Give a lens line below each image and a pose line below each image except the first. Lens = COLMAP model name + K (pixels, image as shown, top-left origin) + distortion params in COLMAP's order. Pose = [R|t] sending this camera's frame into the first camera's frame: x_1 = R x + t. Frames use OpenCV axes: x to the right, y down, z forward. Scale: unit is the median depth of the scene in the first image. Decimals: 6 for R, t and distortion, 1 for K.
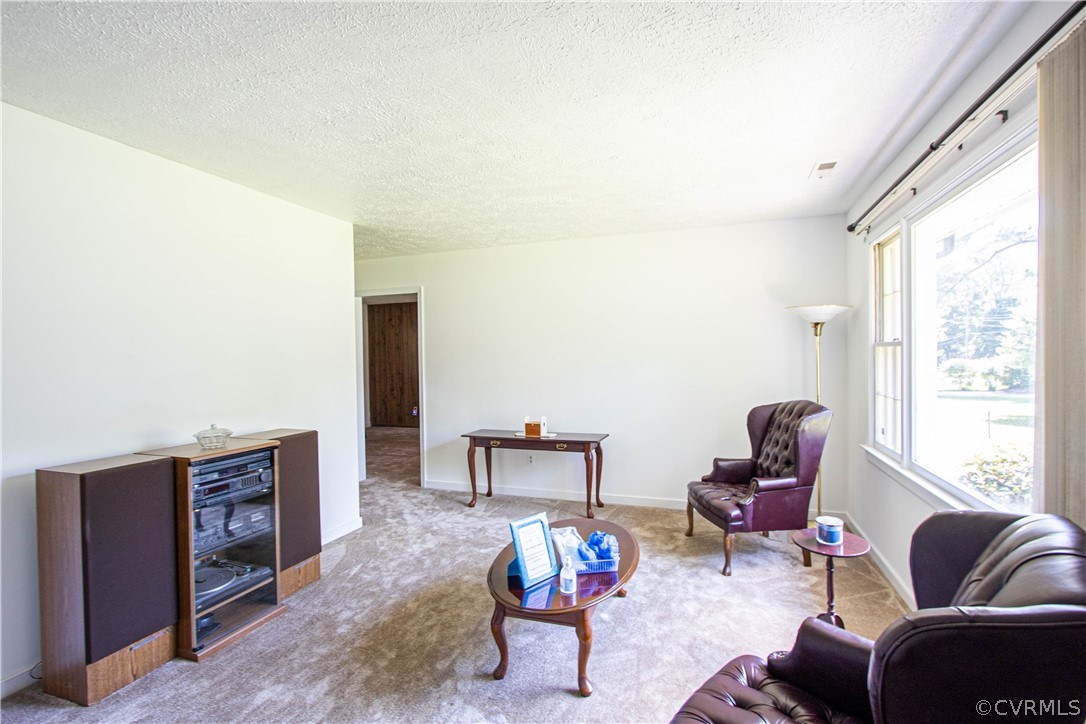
lens RADIAL K [[499.6, 0, 543.0], [0, 499.6, 362.0], [0, 0, 1]] dist [-0.013206, 0.000750]
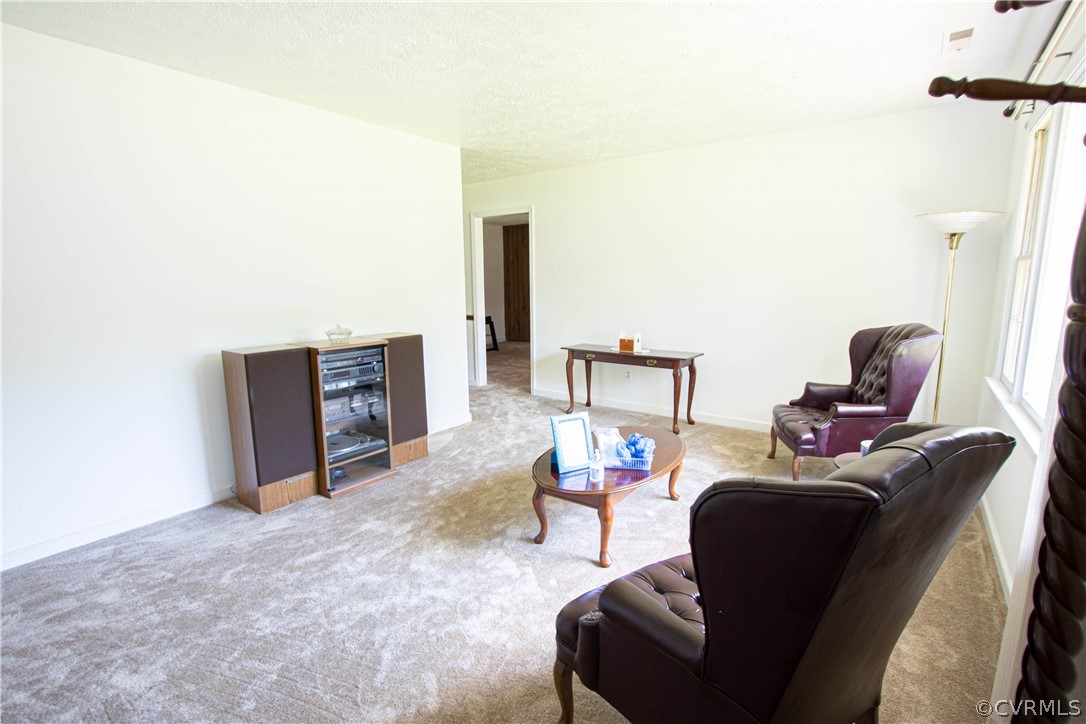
lens RADIAL K [[499.6, 0, 543.0], [0, 499.6, 362.0], [0, 0, 1]] dist [-0.013206, 0.000750]
pose [[0.954623, 0.054683, -0.292755, 0.183621], [-0.009359, 0.988022, 0.154032, 0.018342], [0.297671, -0.144302, 0.943700, -0.044582]]
